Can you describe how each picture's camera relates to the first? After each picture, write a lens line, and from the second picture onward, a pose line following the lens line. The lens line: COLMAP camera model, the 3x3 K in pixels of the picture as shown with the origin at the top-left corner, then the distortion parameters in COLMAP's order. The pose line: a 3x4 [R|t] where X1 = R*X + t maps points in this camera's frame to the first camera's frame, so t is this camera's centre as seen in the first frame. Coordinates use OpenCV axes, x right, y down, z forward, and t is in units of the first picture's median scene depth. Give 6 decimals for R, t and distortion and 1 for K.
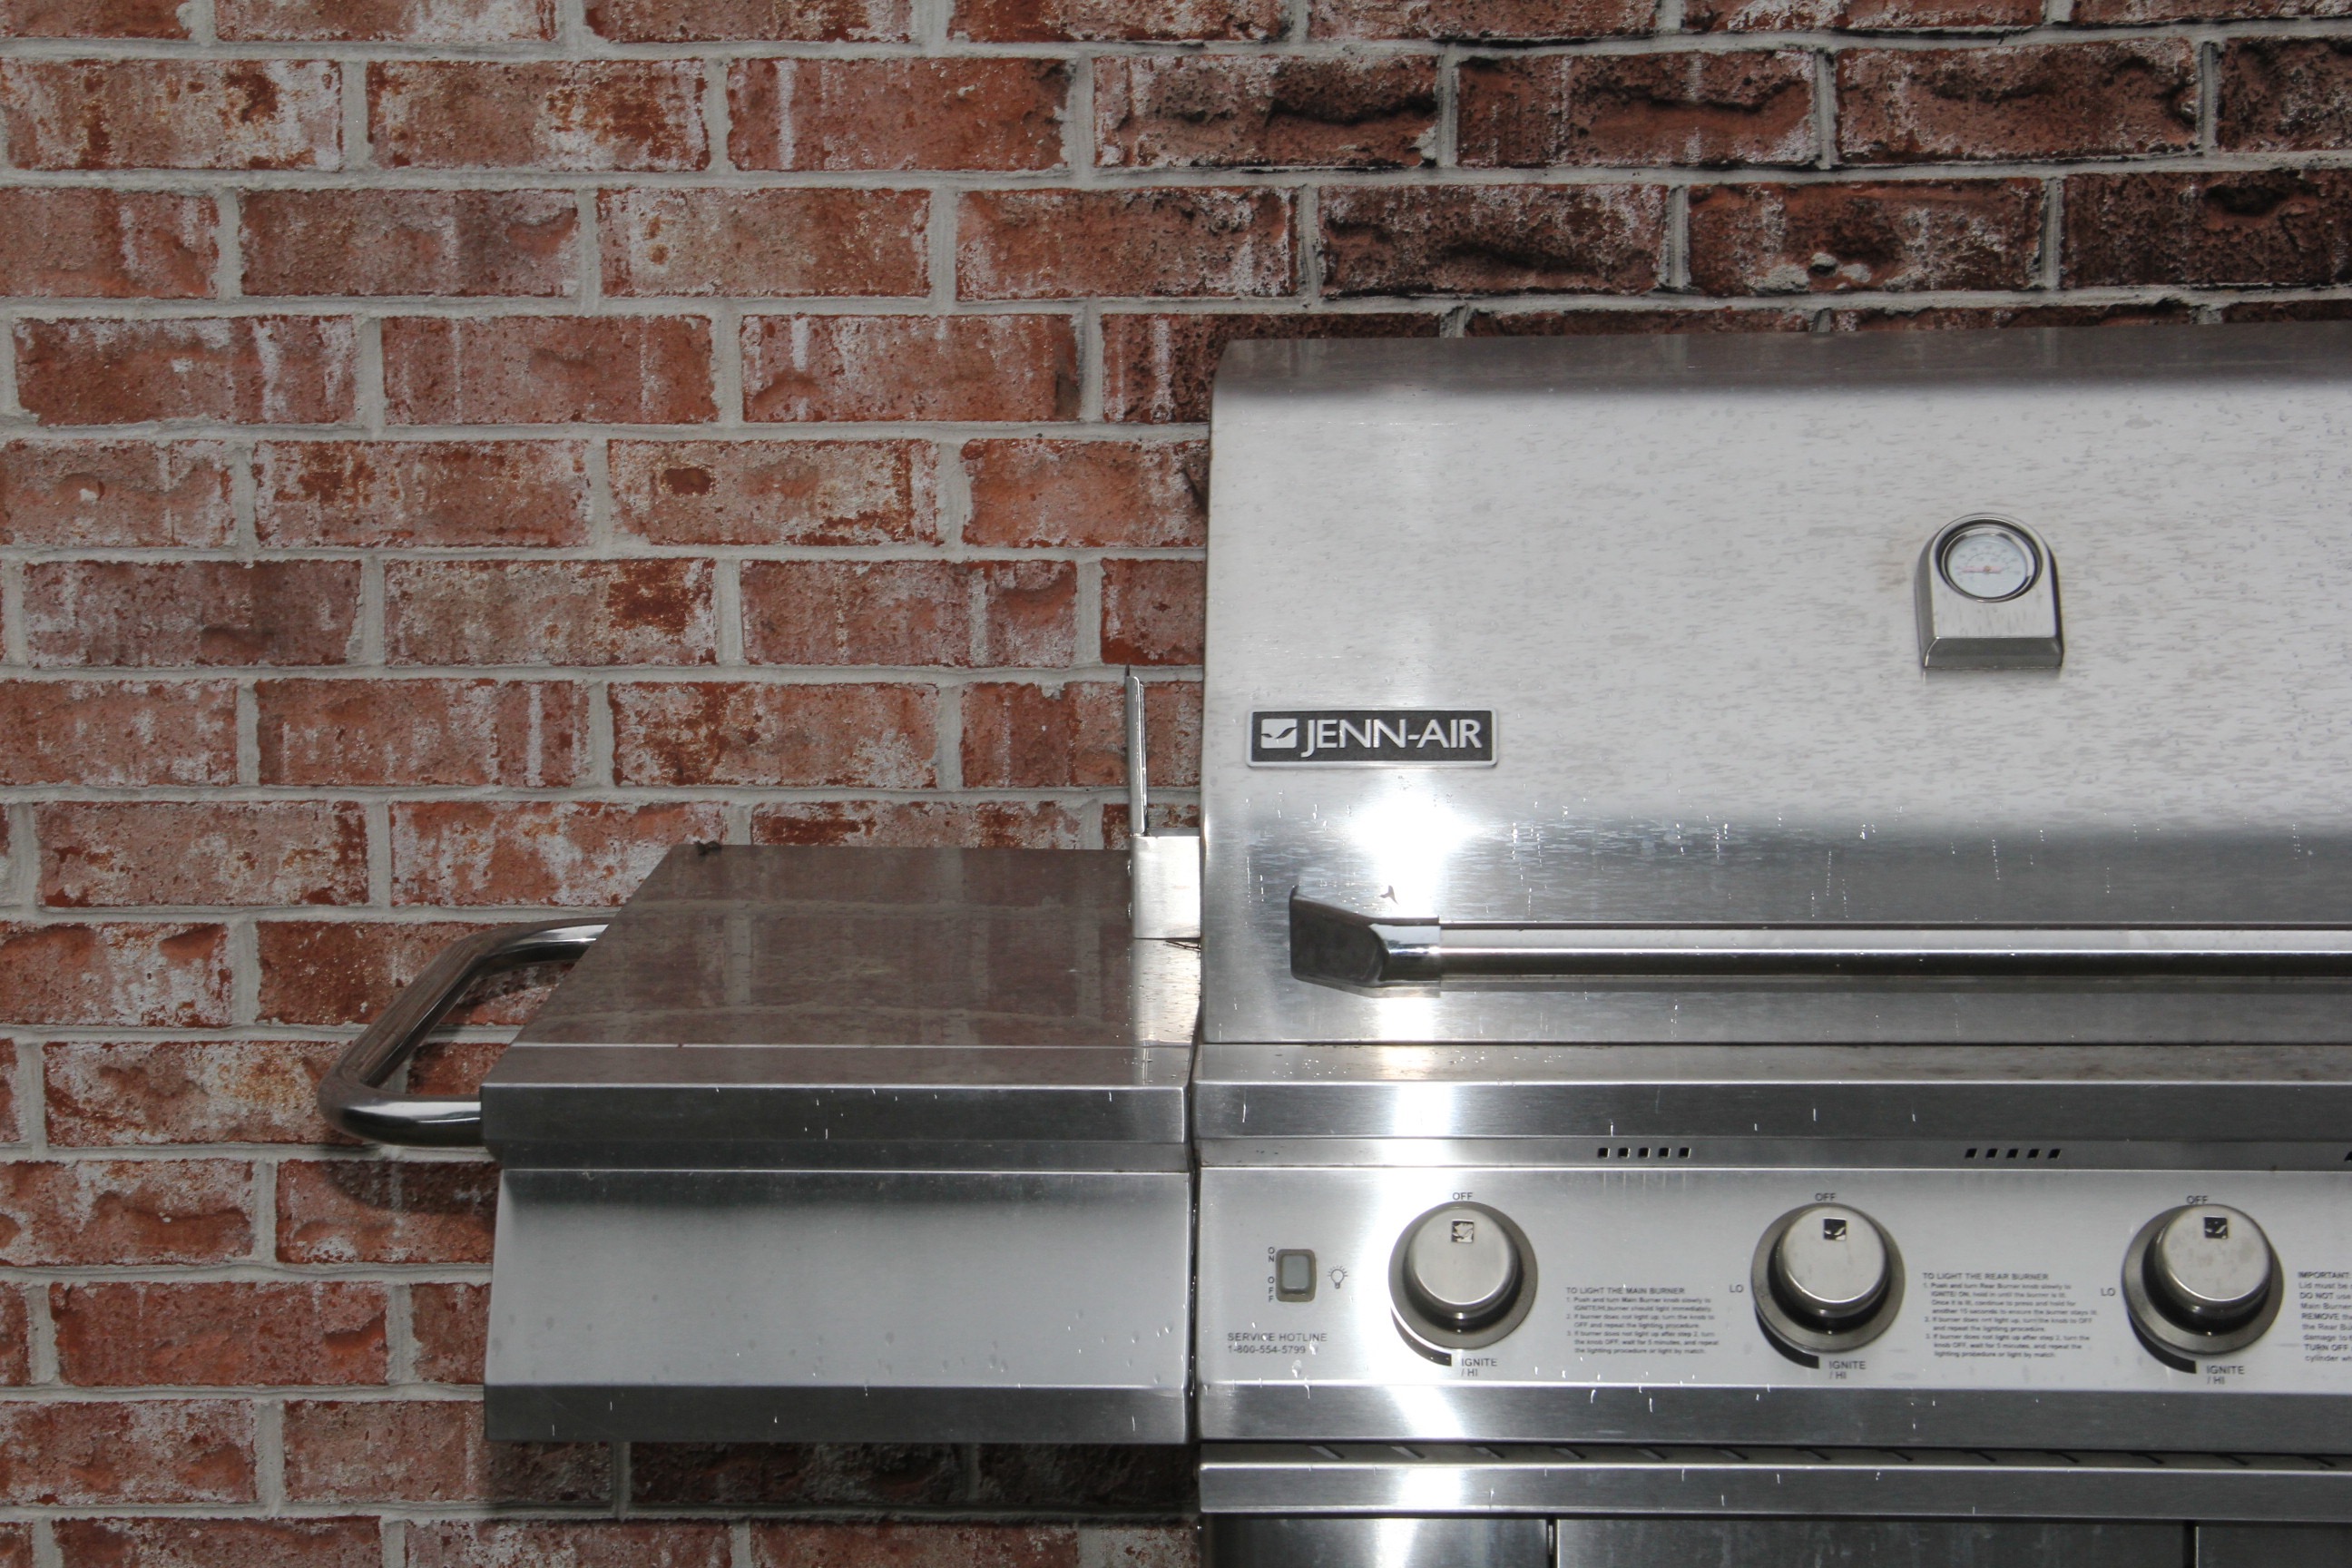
lens RADIAL K [[4944.2, 0, 1160.5], [0, 4944.2, 812.2], [0, 0, 1]] dist [0.318496, 0.612124]
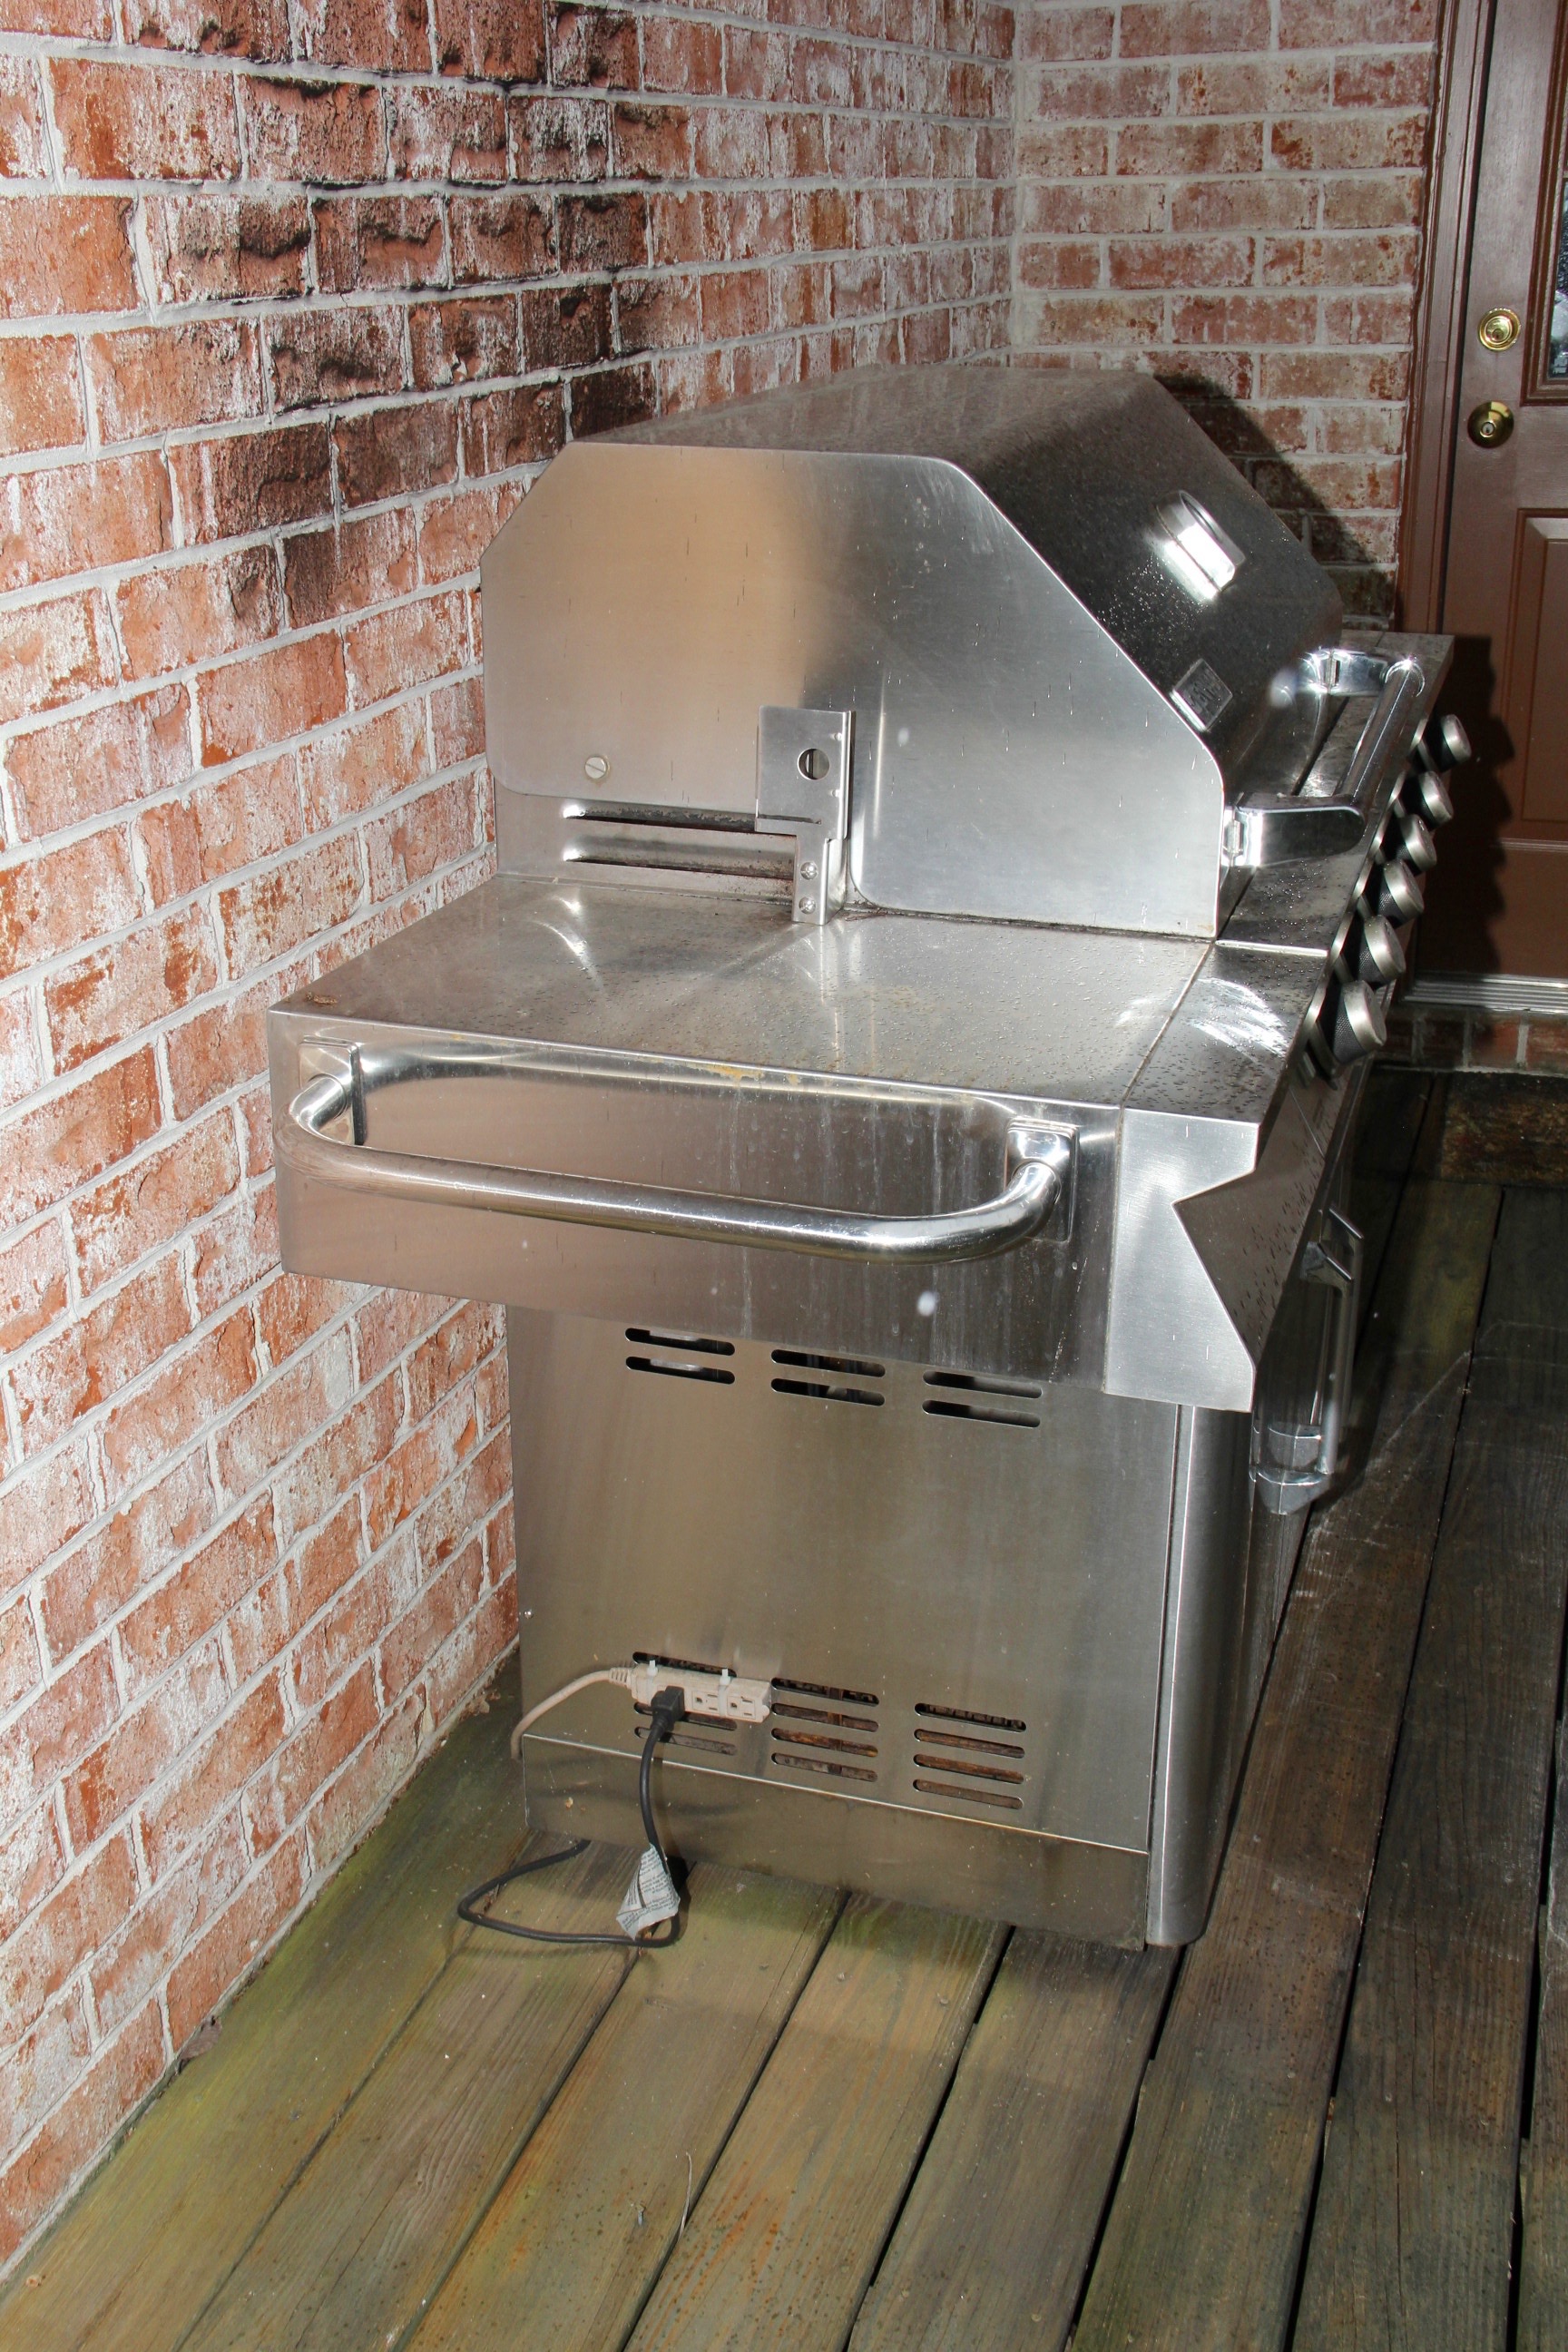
lens RADIAL K [[2586.0, 0, 780.8], [0, 2586.0, 1193.1], [0, 0, 1]] dist [-0.084530, 0.302157]
pose [[0.235630, -0.347810, 0.907473, -0.543561], [0.158764, 0.934997, 0.317135, -0.104600], [-0.958787, 0.069348, 0.275533, 0.728575]]
